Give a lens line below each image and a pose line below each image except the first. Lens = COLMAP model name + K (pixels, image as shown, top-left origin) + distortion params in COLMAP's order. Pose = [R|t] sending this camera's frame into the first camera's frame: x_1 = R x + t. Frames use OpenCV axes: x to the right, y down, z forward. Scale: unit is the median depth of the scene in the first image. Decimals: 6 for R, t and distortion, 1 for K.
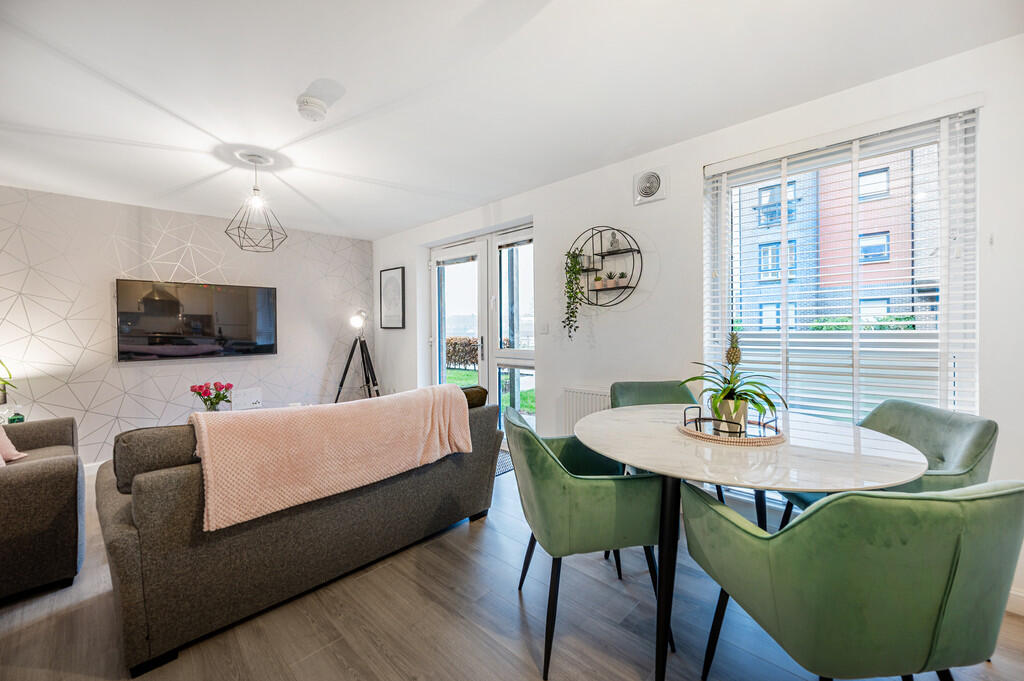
lens RADIAL K [[410.0, 0, 513.3], [0, 410.0, 330.3], [0, 0, 1]] dist [-0.002175, 0.000625]
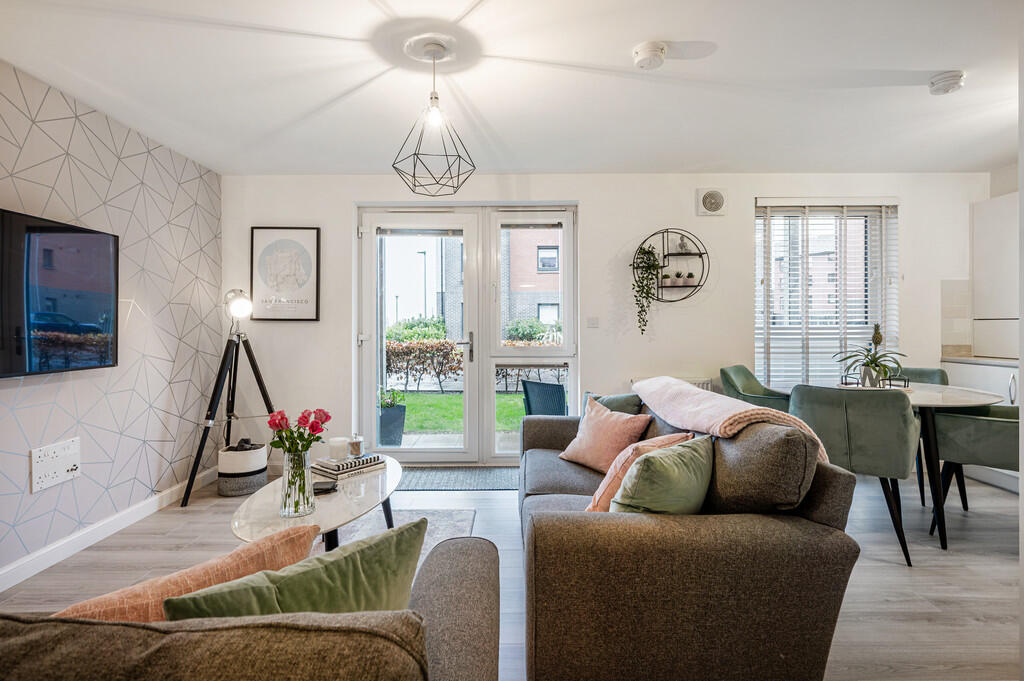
lens RADIAL K [[511.1, 0, 509.3], [0, 511.1, 326.1], [0, 0, 1]] dist [-0.000263, 0.001265]
pose [[0.722474, 0.010652, 0.691316, -1.005004], [-0.001741, 0.999906, -0.013587, 0.023502], [-0.691396, 0.008613, 0.722424, 0.312702]]
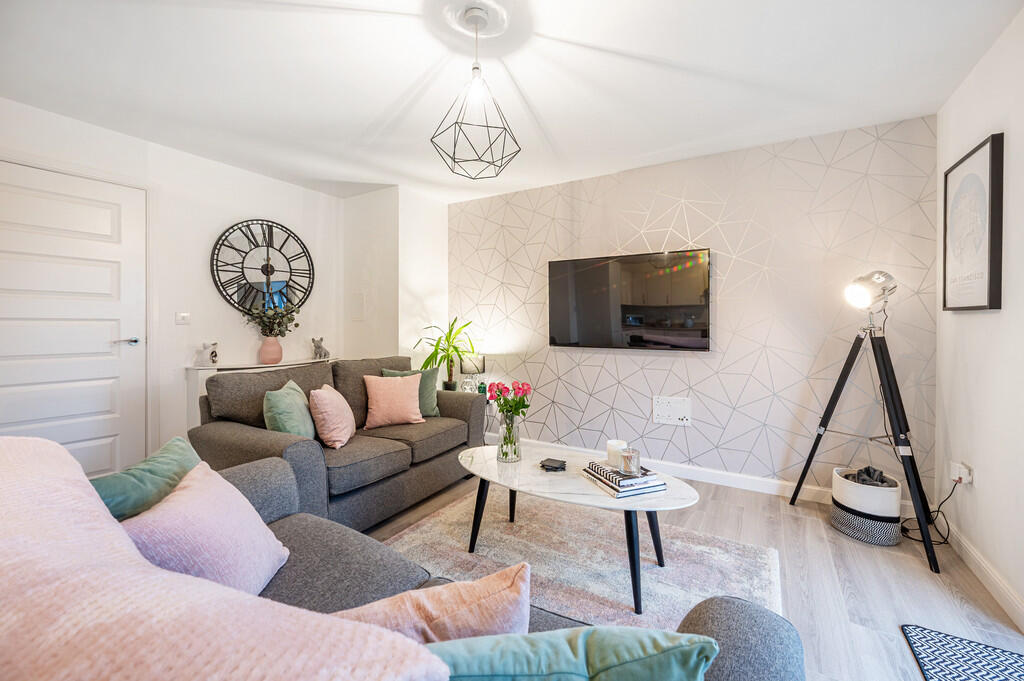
lens RADIAL K [[410.0, 0, 524.5], [0, 410.0, 322.0], [0, 0, 1]] dist [-0.002175, 0.000625]
pose [[0.227642, 0.011573, -0.973676, -0.026250], [-0.013070, 0.999876, 0.008828, 0.015150], [0.973657, 0.010716, 0.227765, 0.860390]]
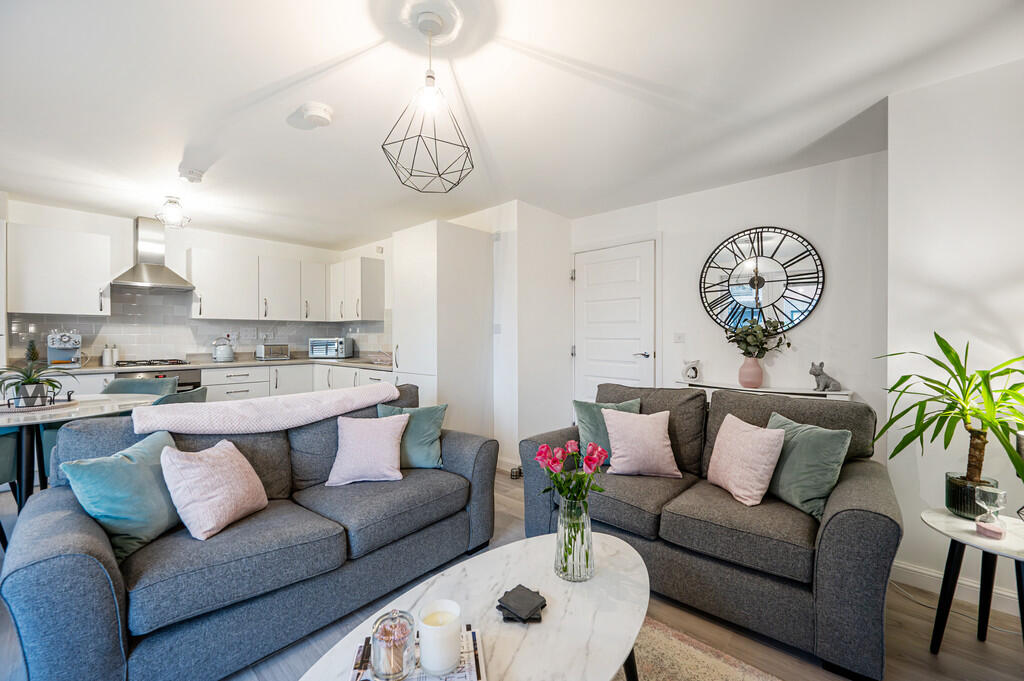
lens RADIAL K [[410.0, 0, 509.4], [0, 410.0, 336.8], [0, 0, 1]] dist [-0.002175, 0.000625]
pose [[-0.998893, 0.015462, -0.044432, -0.635000], [0.015317, 0.999876, 0.003623, 0.011660], [0.044483, 0.002938, -0.999006, 1.416985]]
